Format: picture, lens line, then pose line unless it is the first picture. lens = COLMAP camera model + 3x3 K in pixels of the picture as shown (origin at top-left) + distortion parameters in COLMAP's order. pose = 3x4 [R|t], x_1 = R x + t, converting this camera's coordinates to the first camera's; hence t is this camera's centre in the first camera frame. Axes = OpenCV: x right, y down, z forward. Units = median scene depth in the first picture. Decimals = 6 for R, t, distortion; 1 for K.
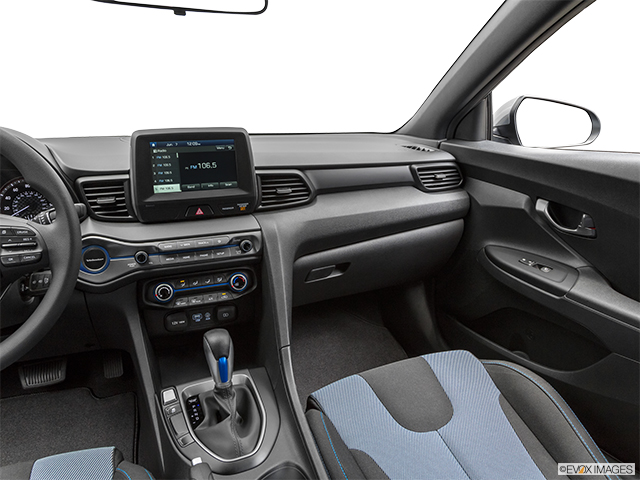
lens RADIAL K [[474.0, 0, 320.0], [0, 474.0, 240.0], [0, 0, 1]] dist [-0.000368, 0.000882]
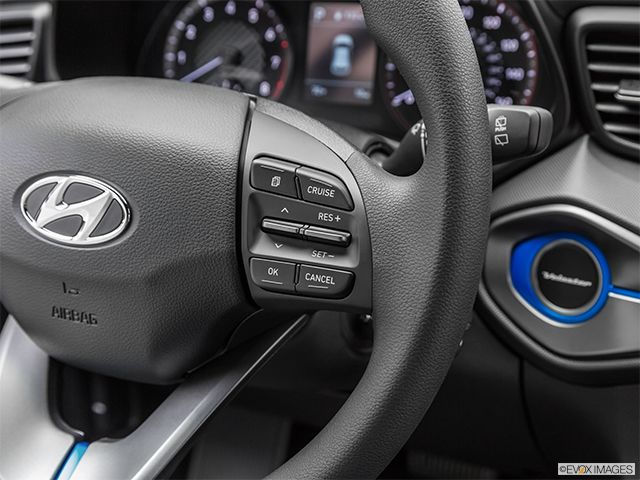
lens RADIAL K [[1013.5, 0, 320.0], [0, 1013.5, 240.0], [0, 0, 1]] dist [-0.137379, -0.010892]
pose [[0.664076, 0.256086, -0.702441, -0.114040], [-0.155116, 0.966260, 0.205621, -0.087906], [0.731397, -0.027588, 0.681393, 0.397799]]
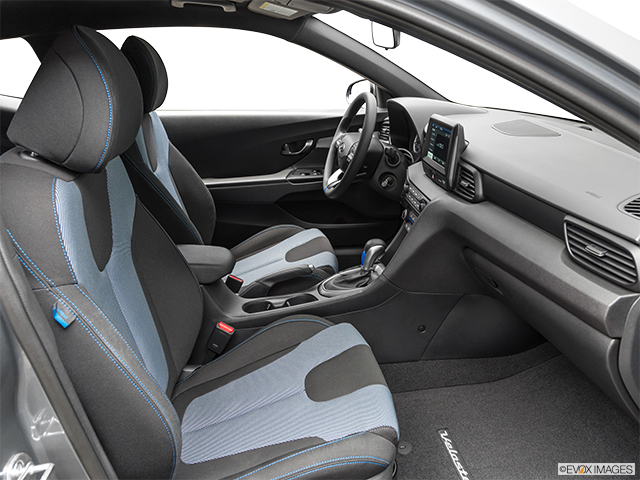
lens RADIAL K [[464.5, 0, 320.0], [0, 464.5, 240.0], [0, 0, 1]] dist [-0.012816, -0.002485]
pose [[-0.291649, 0.363873, -0.884612, 1.163391], [-0.242623, 0.866431, 0.436385, -0.423716], [0.925243, 0.341898, -0.164410, 0.984730]]
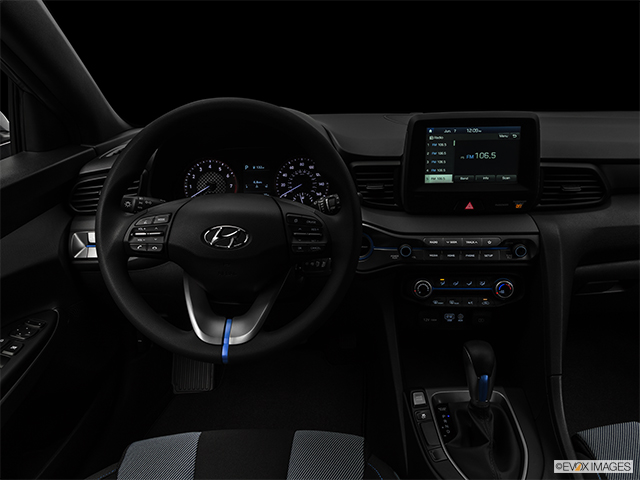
lens RADIAL K [[480.2, 0, 320.0], [0, 480.2, 240.0], [0, 0, 1]] dist [-0.005788, 0.000815]
pose [[0.907933, 0.129058, -0.398750, -0.140141], [-0.096306, 0.990194, 0.101199, -0.061202], [0.407900, -0.053480, 0.911459, 0.046312]]
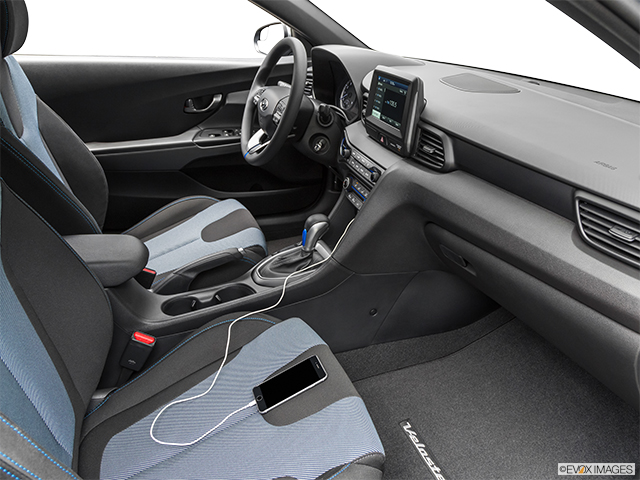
lens RADIAL K [[464.5, 0, 320.0], [0, 464.5, 240.0], [0, 0, 1]] dist [-0.012816, -0.002485]
pose [[-0.063776, 0.458650, -0.886325, 0.956585], [-0.298041, 0.838848, 0.455527, -0.344272], [0.952420, 0.293213, 0.083198, 0.825291]]
